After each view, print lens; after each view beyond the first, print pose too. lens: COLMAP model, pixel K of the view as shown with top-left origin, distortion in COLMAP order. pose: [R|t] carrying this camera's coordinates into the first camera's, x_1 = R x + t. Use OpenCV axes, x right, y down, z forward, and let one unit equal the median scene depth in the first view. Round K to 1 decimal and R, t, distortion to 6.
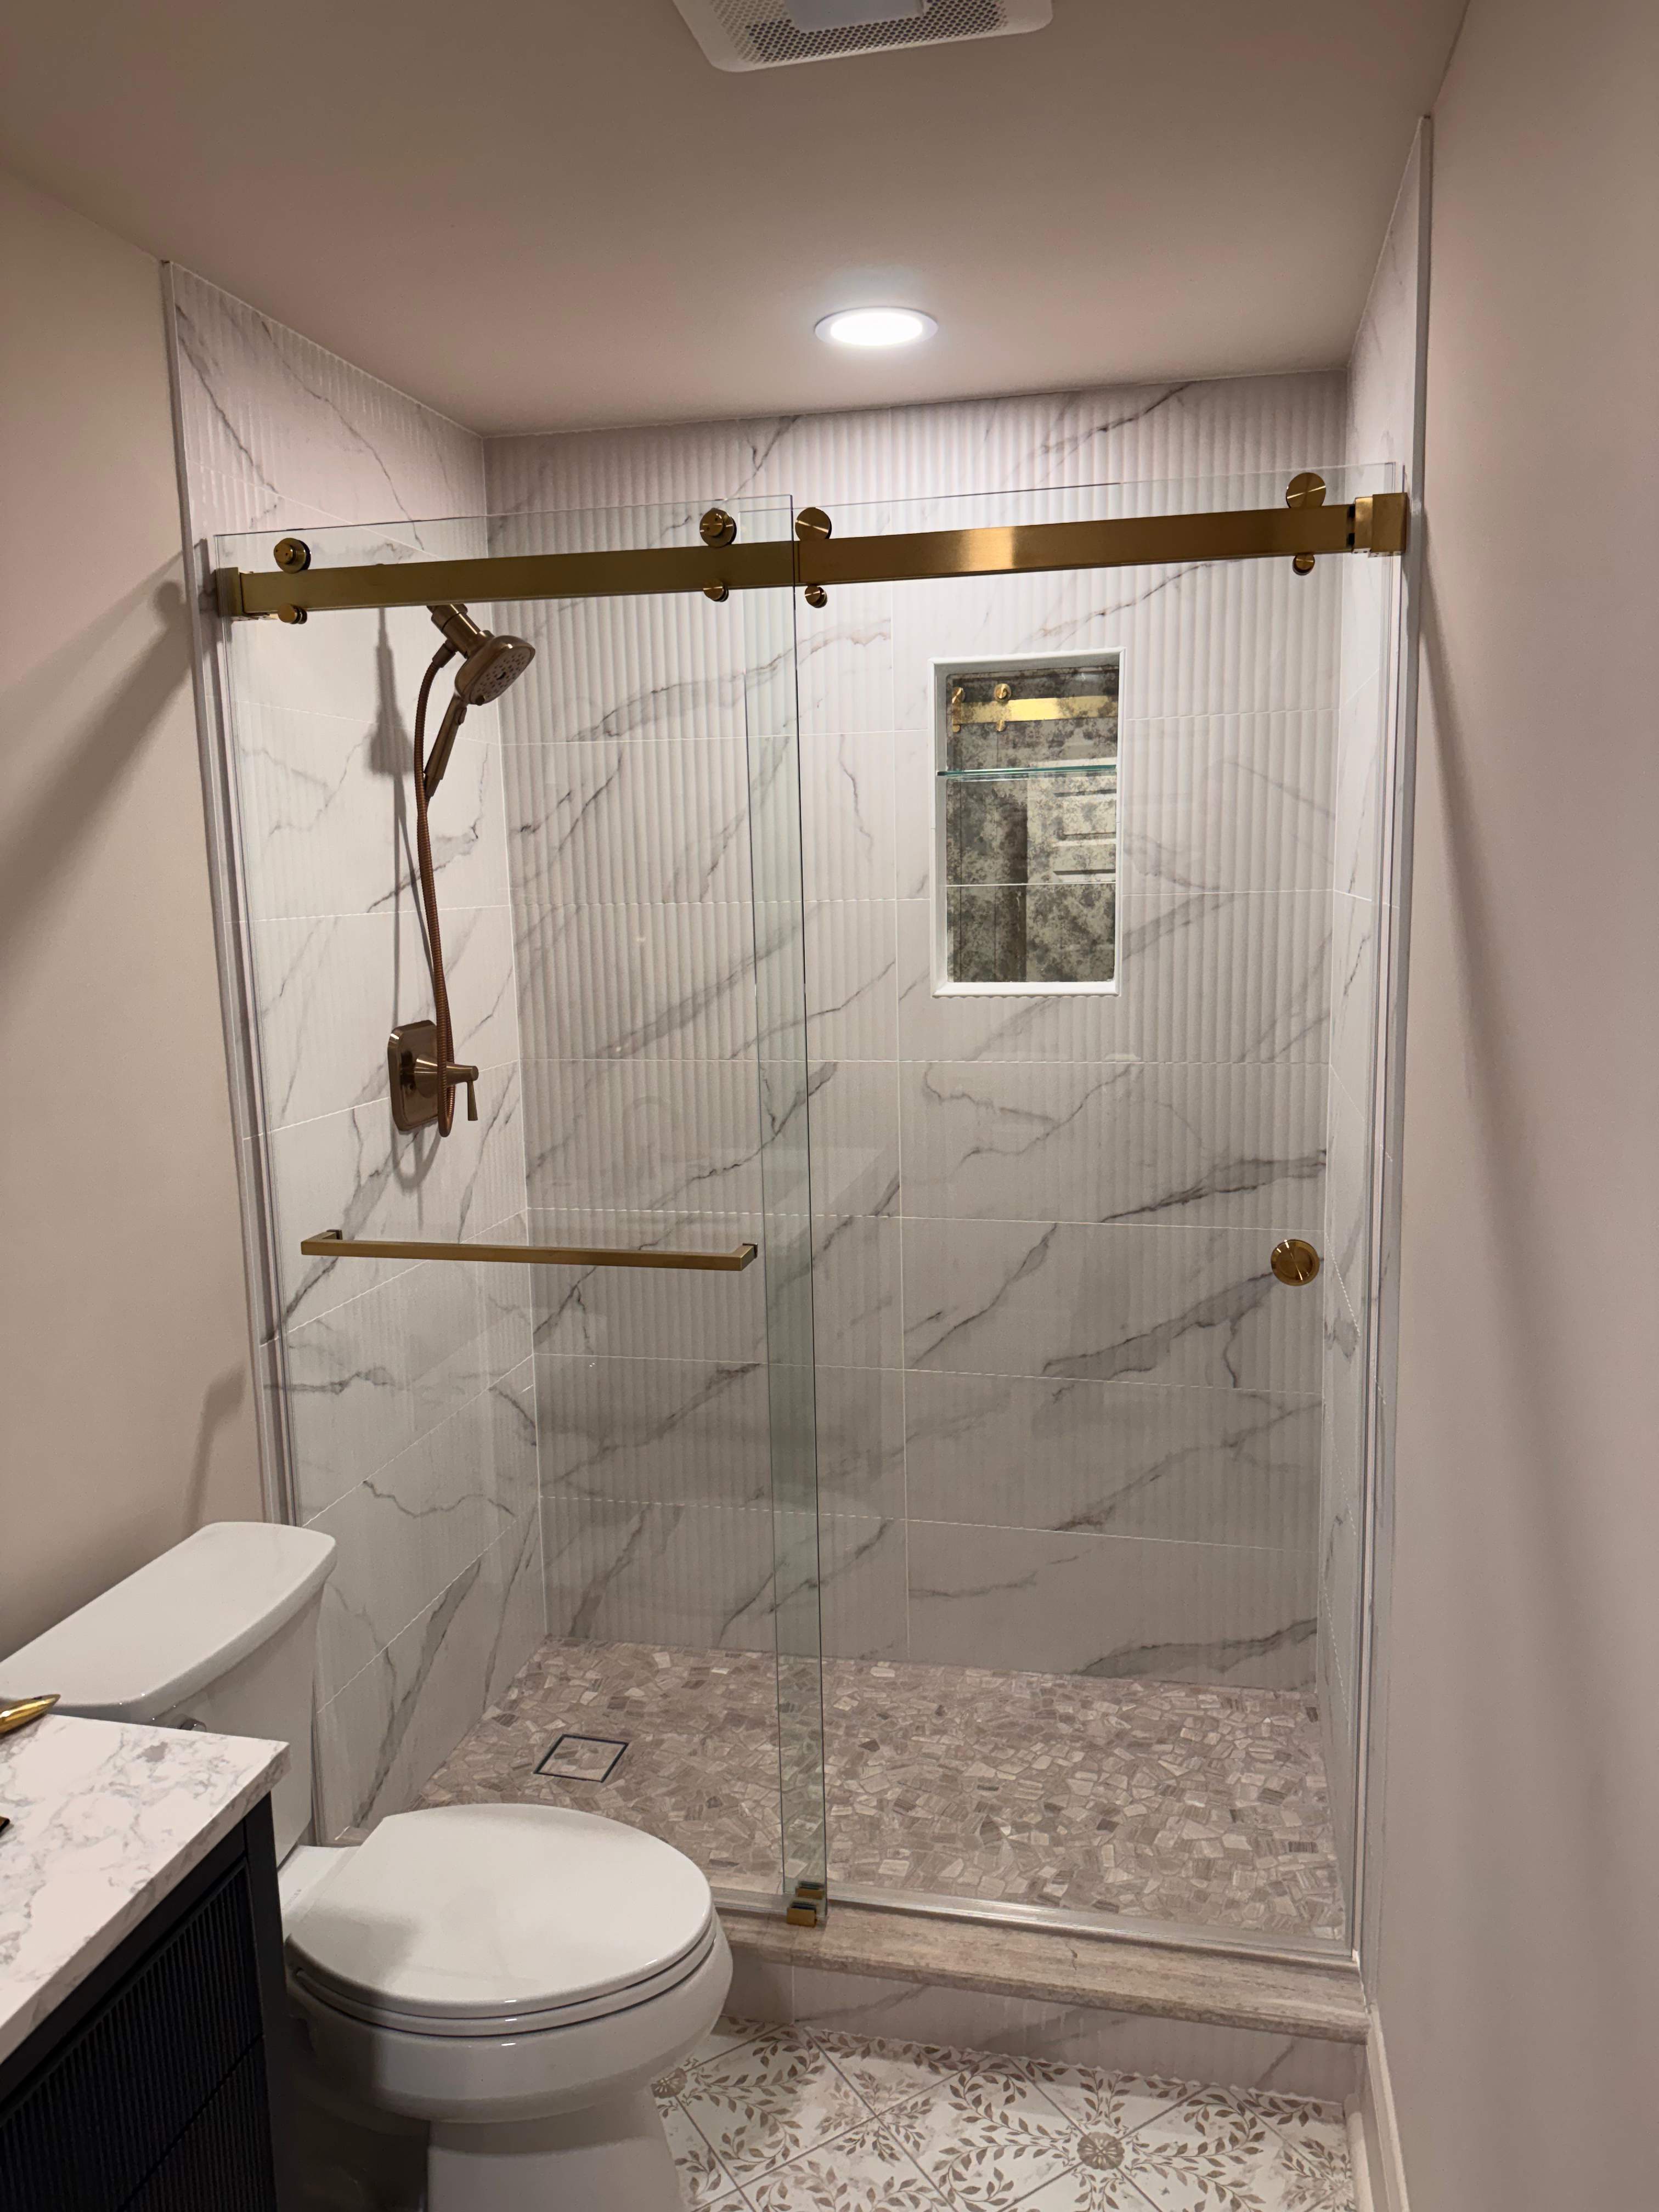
lens RADIAL K [[1535.9, 0, 829.5], [0, 1535.9, 1106.0], [0, 0, 1]] dist [0.068026, -0.106023]
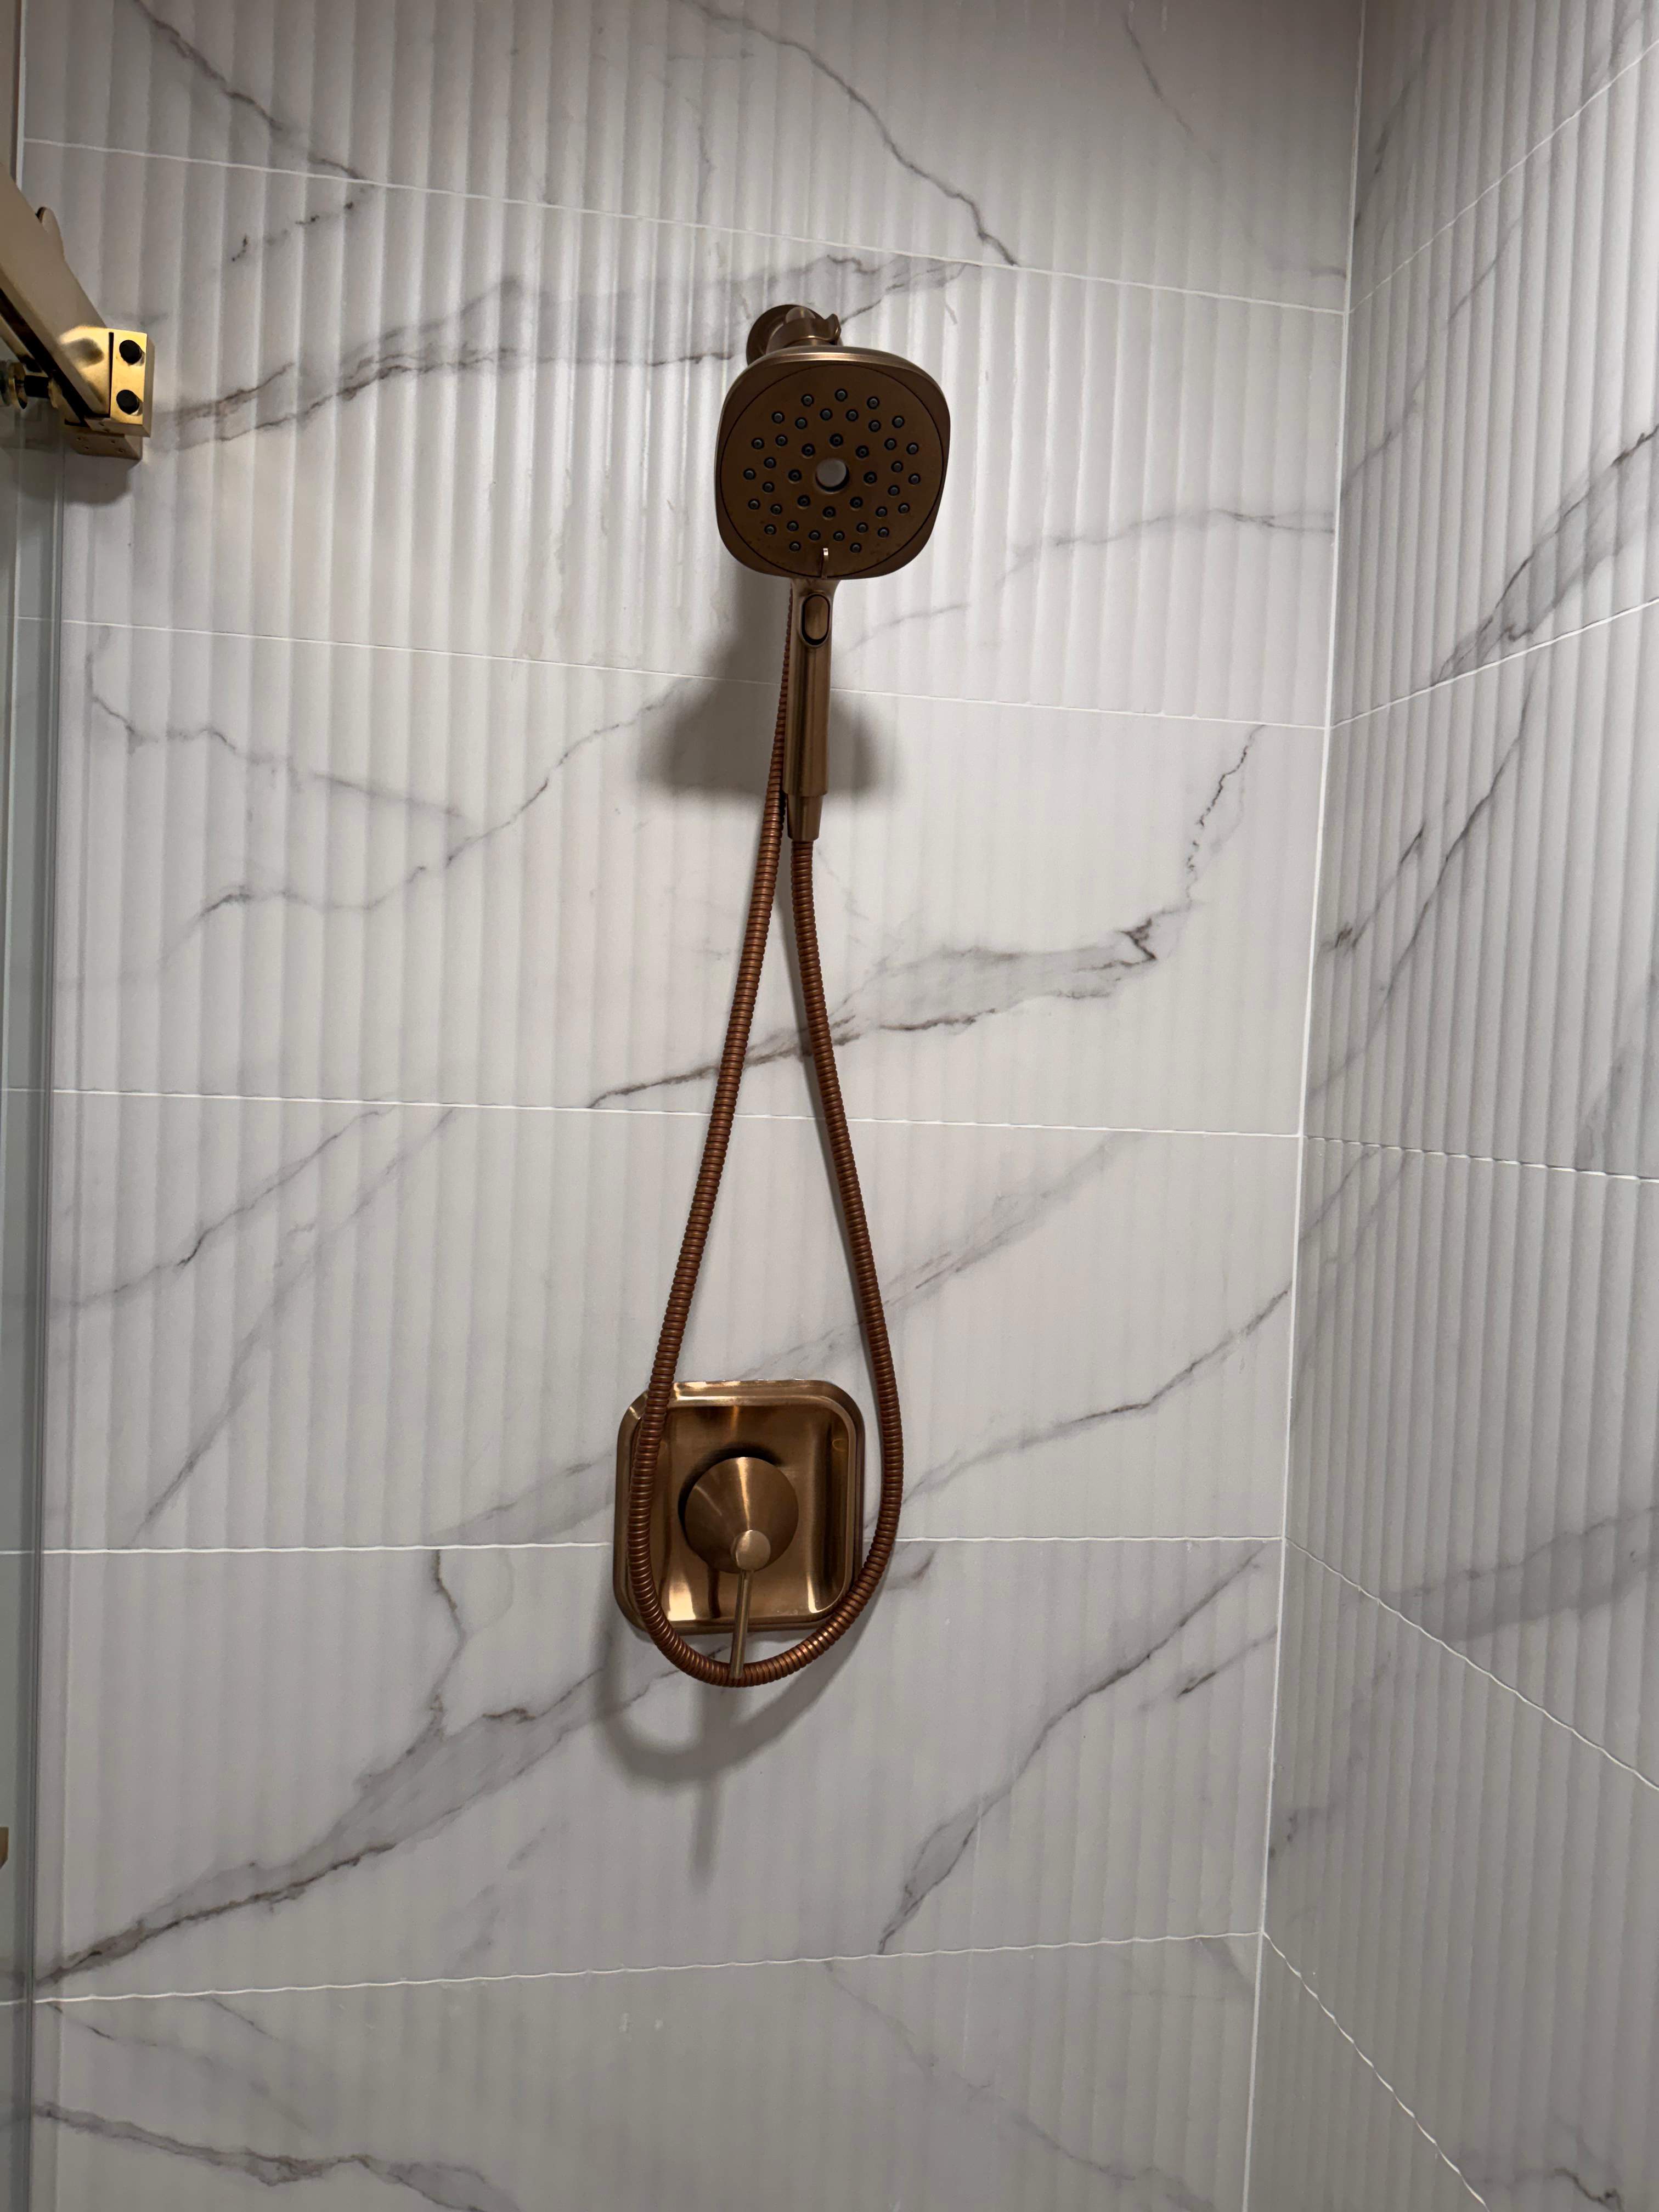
lens RADIAL K [[1535.9, 0, 829.5], [0, 1535.9, 1106.0], [0, 0, 1]] dist [0.068026, -0.106023]
pose [[0.394415, 0.061598, -0.916866, 0.119265], [-0.190901, 0.981476, -0.016183, -0.129636], [0.898885, 0.181413, 0.398868, 0.878065]]
